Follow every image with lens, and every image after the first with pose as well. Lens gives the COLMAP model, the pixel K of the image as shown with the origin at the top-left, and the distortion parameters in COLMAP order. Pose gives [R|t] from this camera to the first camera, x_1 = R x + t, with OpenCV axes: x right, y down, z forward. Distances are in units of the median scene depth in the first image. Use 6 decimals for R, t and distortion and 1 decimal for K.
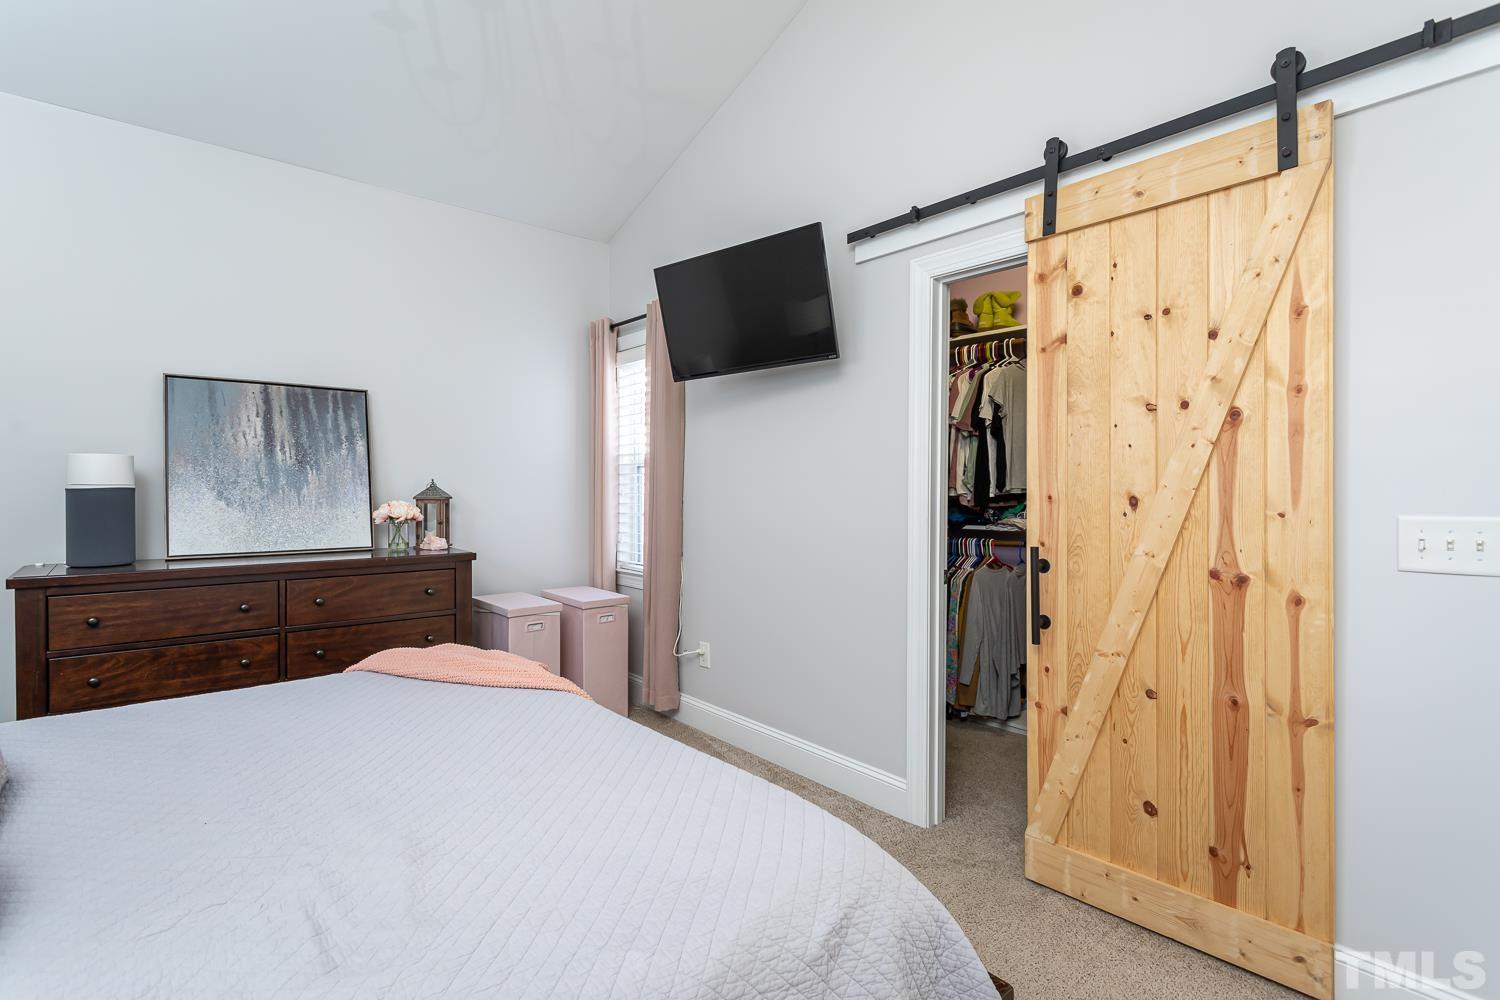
lens RADIAL K [[707.3, 0, 745.8], [0, 707.3, 491.7], [0, 0, 1]] dist [-0.000319, 0.001782]
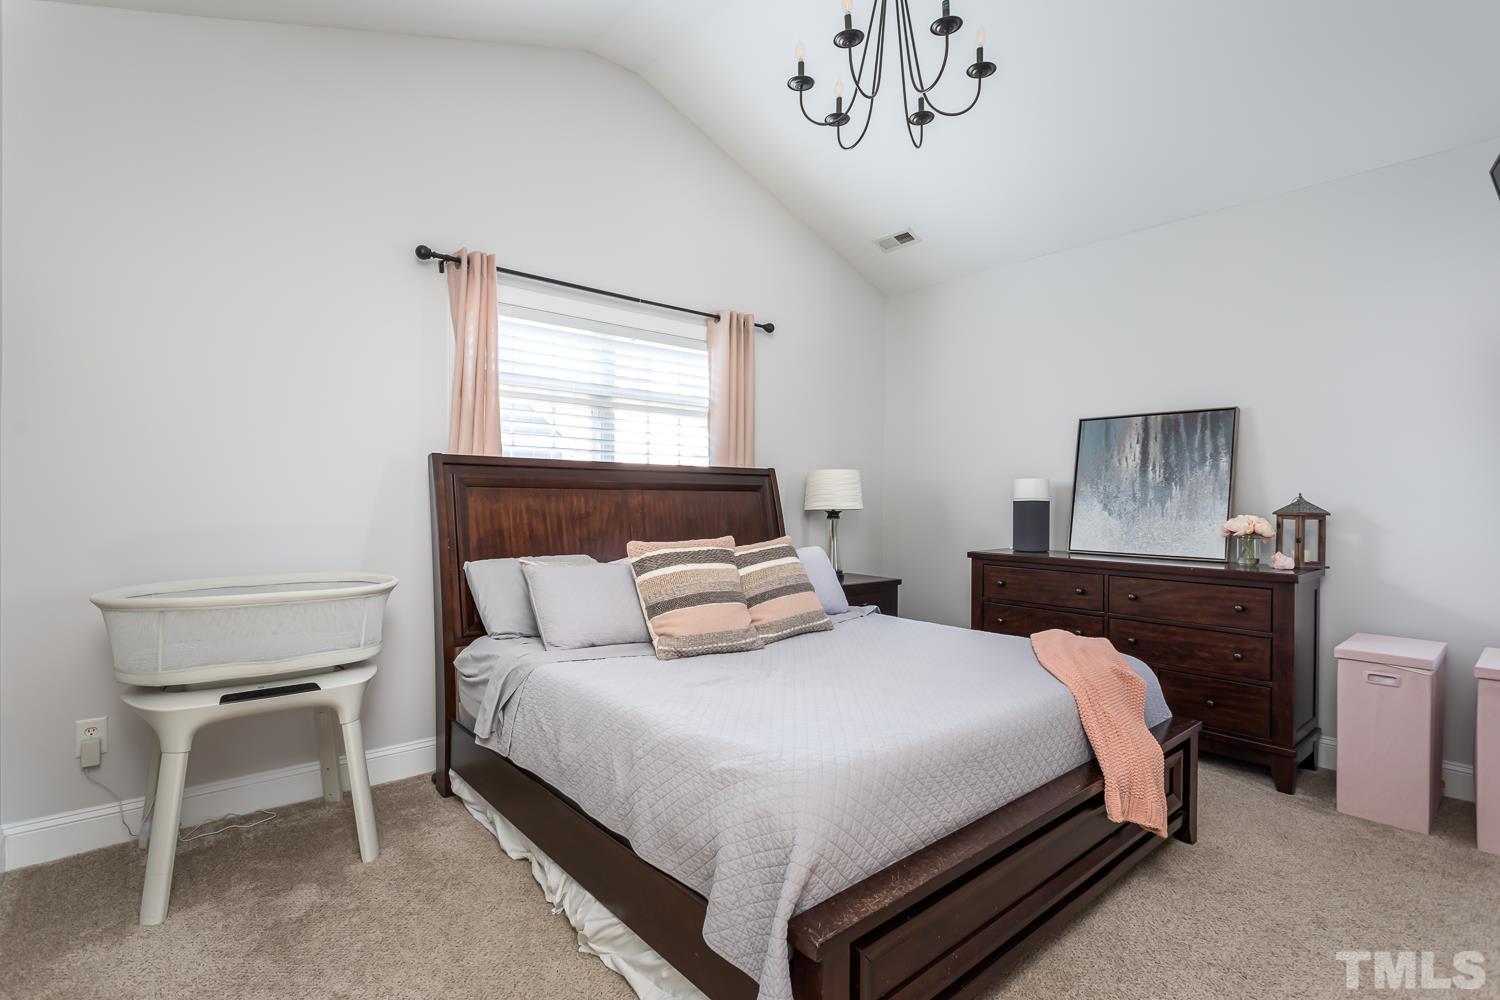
lens RADIAL K [[707.3, 0, 746.2], [0, 707.3, 500.6], [0, 0, 1]] dist [-0.000319, 0.001782]
pose [[0.020529, 0.003044, -0.999785, 0.512526], [-0.013246, 0.999908, 0.002772, -0.001400], [0.999702, 0.013187, 0.020567, 0.293283]]
